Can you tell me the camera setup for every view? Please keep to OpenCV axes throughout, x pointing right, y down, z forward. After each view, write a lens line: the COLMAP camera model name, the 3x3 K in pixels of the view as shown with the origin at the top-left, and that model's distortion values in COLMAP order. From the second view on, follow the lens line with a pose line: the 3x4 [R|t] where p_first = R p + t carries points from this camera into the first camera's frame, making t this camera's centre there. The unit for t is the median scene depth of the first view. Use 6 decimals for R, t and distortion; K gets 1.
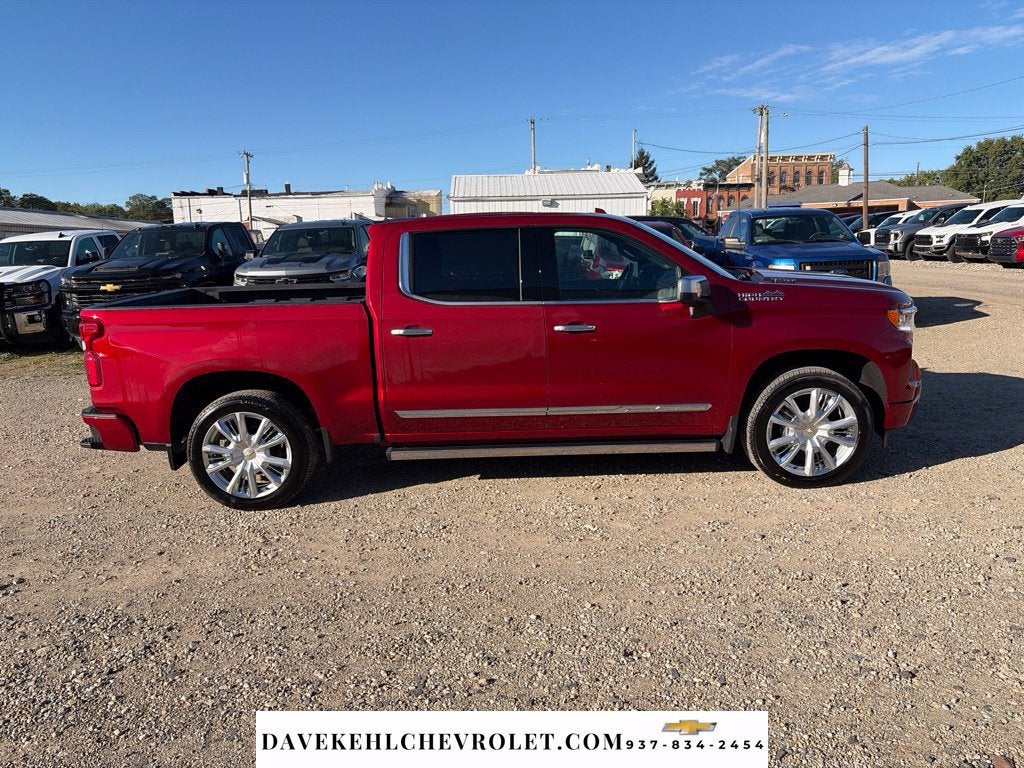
lens RADIAL K [[761.0, 0, 513.2], [0, 761.0, 382.5], [0, 0, 1]] dist [0.035735, -0.041004]
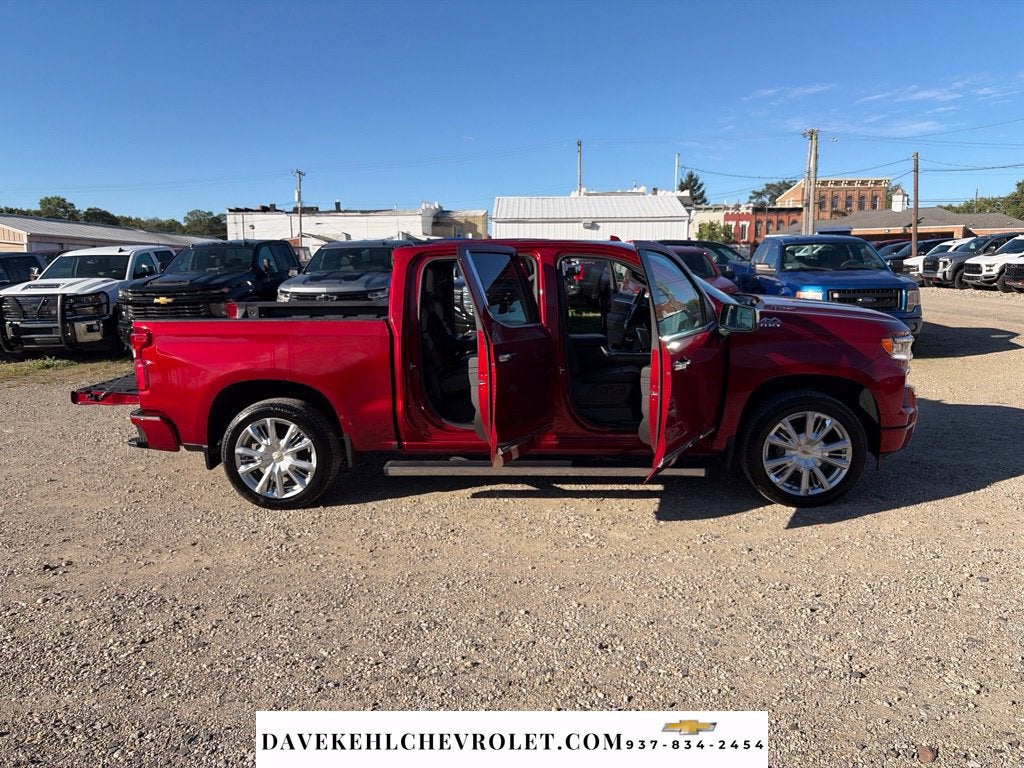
lens RADIAL K [[764.8, 0, 512.7], [0, 764.8, 380.3], [0, 0, 1]] dist [0.016730, -0.009743]
pose [[0.998080, 0.026695, -0.055895, 0.045662], [-0.028285, 0.999212, -0.027853, 0.005640], [0.055108, 0.029380, 0.998048, -0.070732]]
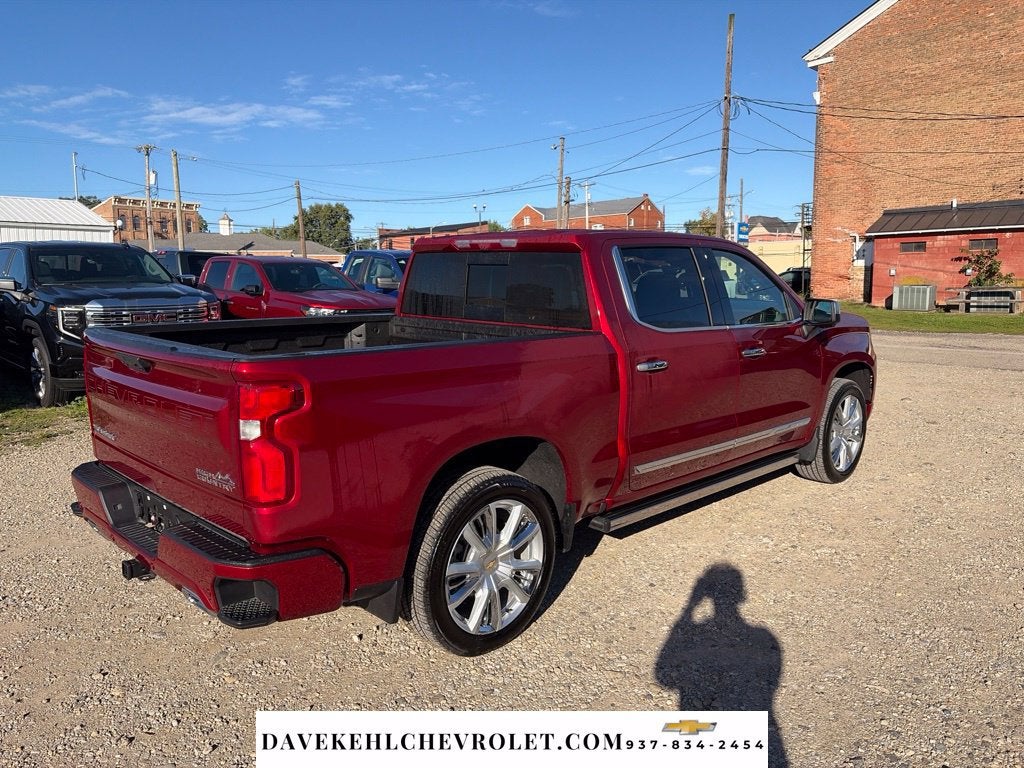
lens RADIAL K [[761.0, 0, 513.2], [0, 761.0, 382.5], [0, 0, 1]] dist [0.035735, -0.041004]
pose [[0.714698, -0.069714, 0.695950, -0.790823], [0.111851, 0.993607, -0.015333, -0.051391], [-0.690432, 0.088801, 0.717926, 0.505184]]
